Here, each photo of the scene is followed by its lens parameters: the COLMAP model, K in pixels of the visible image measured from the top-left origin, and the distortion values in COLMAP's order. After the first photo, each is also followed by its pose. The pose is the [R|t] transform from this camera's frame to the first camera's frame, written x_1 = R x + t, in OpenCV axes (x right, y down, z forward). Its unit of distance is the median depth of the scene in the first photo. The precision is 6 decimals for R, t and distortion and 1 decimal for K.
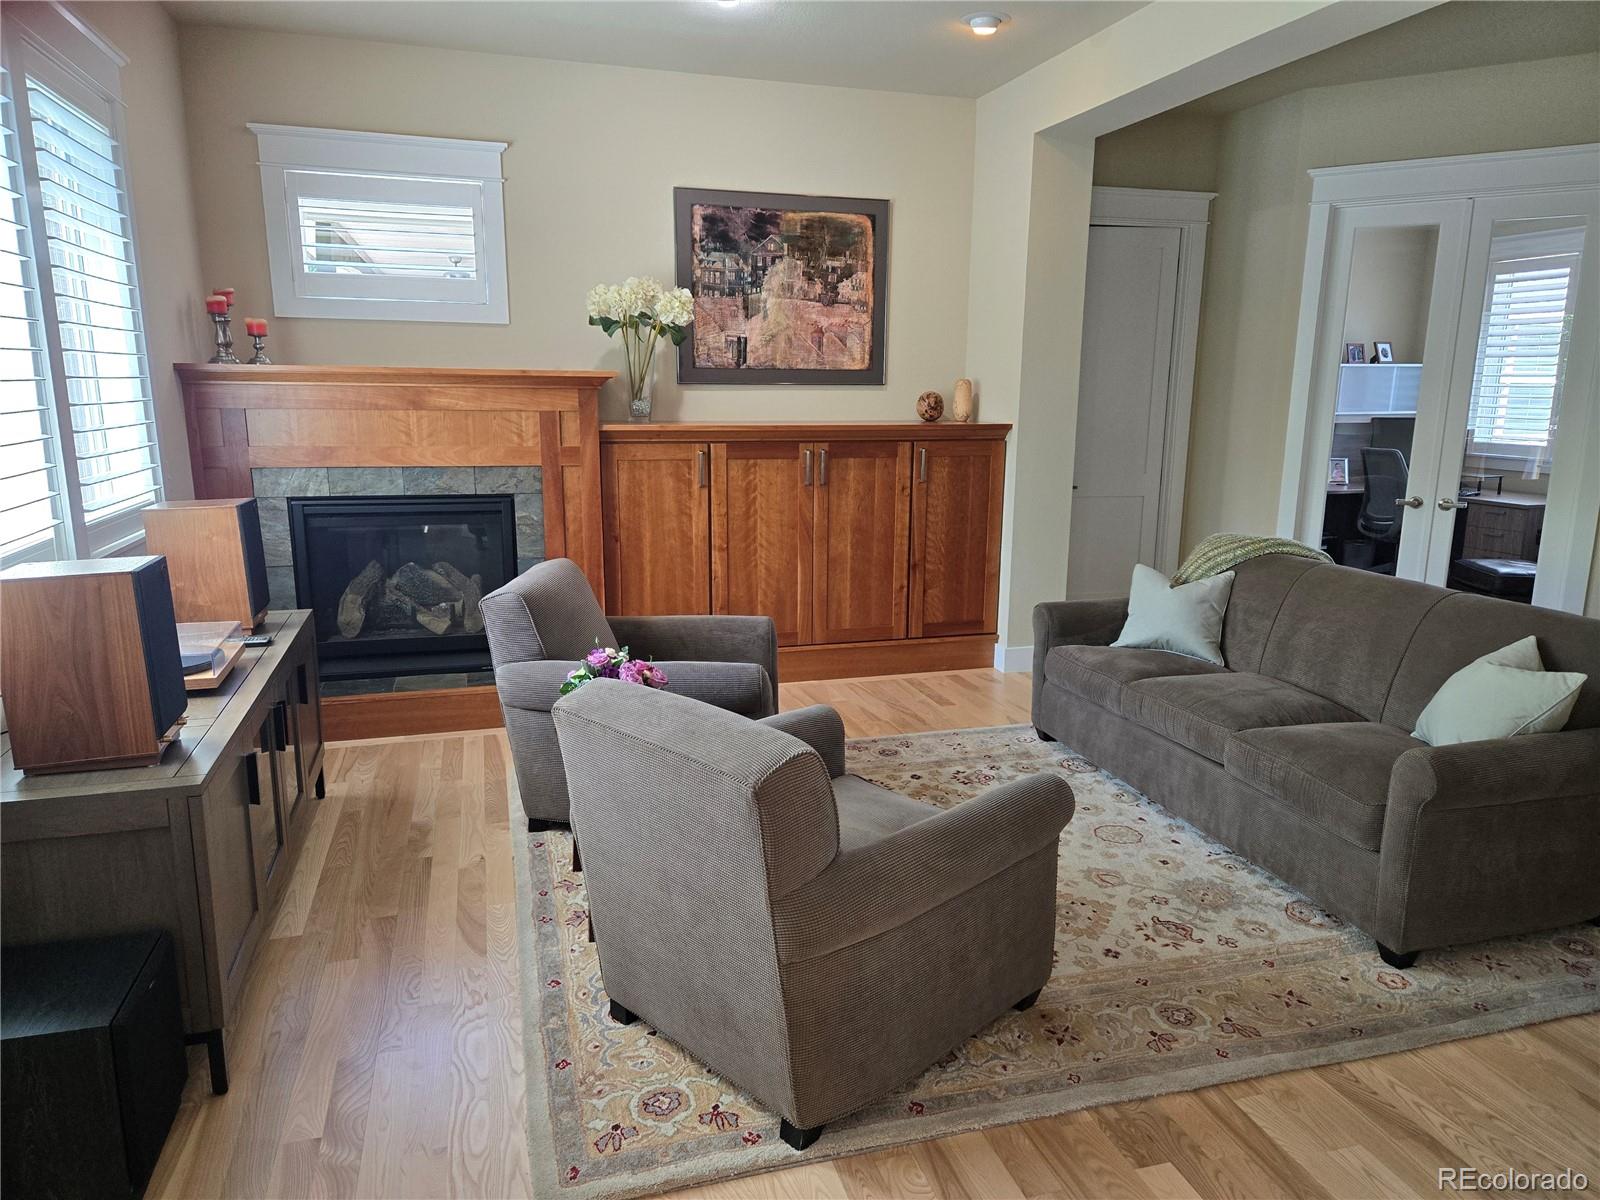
lens RADIAL K [[1077.6, 0, 806.9], [0, 1077.6, 601.9], [0, 0, 1]] dist [0.064976, -0.060866]
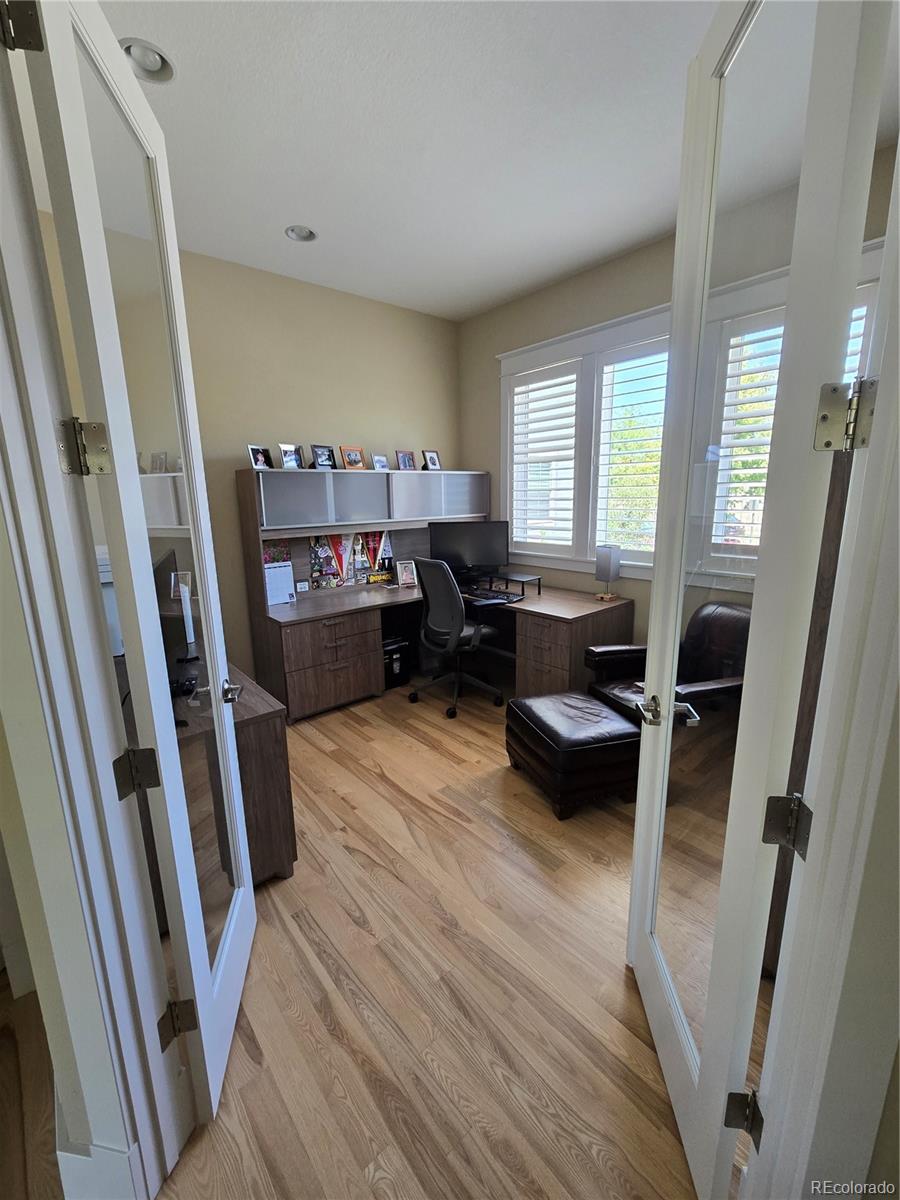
lens RADIAL K [[502.5, 0, 447.7], [0, 502.5, 597.5], [0, 0, 1]] dist [-0.000487, 0.000149]
pose [[0.914687, -0.106801, 0.389796, 0.345852], [0.106978, 0.994033, 0.021325, -0.107560], [-0.389747, 0.022193, 0.920654, 0.561812]]
